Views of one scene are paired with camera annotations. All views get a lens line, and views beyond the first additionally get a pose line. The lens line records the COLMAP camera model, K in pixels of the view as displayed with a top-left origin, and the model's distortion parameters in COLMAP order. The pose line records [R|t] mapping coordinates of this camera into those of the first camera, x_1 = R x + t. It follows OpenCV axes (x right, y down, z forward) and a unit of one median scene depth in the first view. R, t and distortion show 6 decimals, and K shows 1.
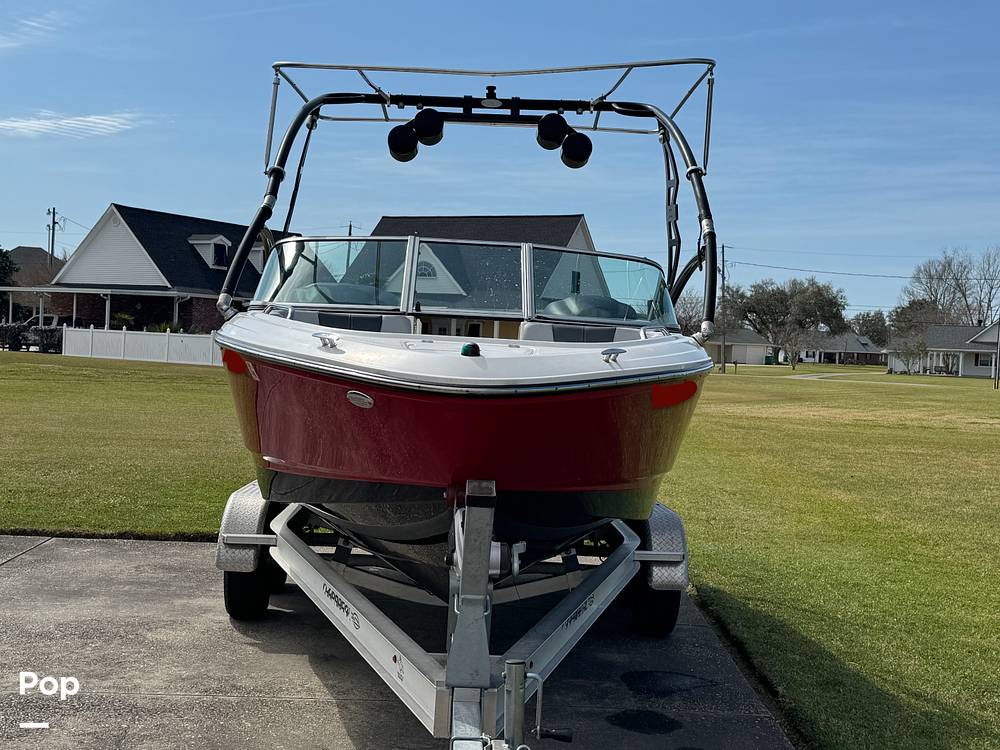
lens RADIAL K [[1327.5, 0, 500.0], [0, 1327.5, 376.8], [0, 0, 1]] dist [-0.107984, 0.000000]
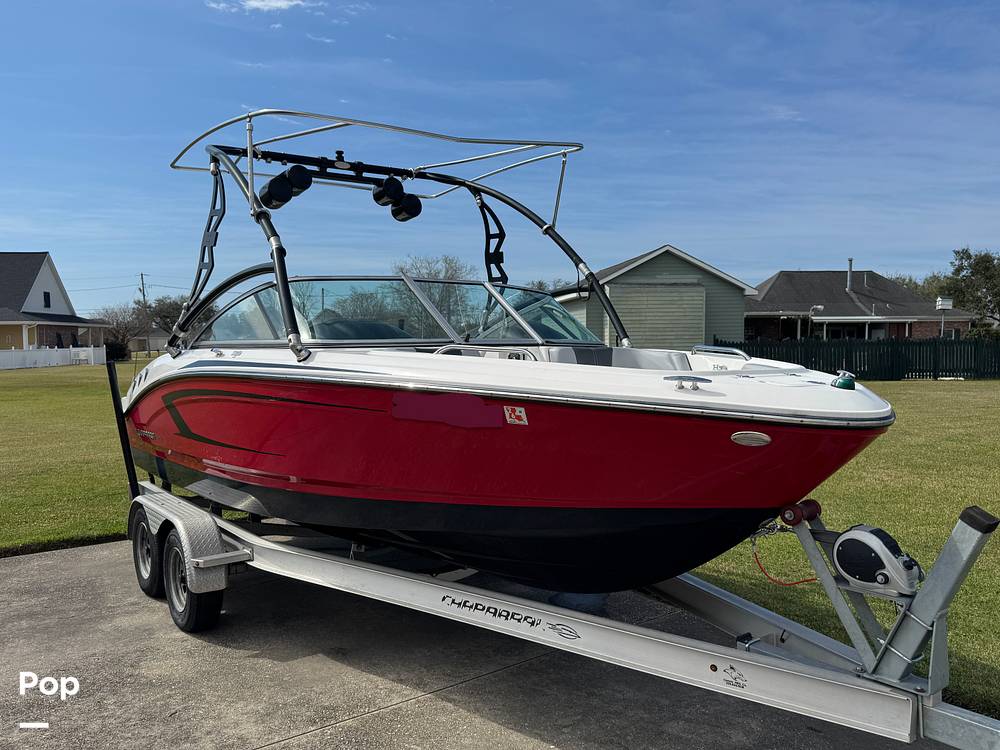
lens RADIAL K [[787.1, 0, 503.3], [0, 787.1, 370.7], [0, 0, 1]] dist [0.020078, -0.006999]
pose [[0.824814, -0.062294, 0.561961, -0.309912], [0.049862, 0.998054, 0.037450, -0.034785], [-0.563201, -0.002869, 0.826315, 0.302497]]
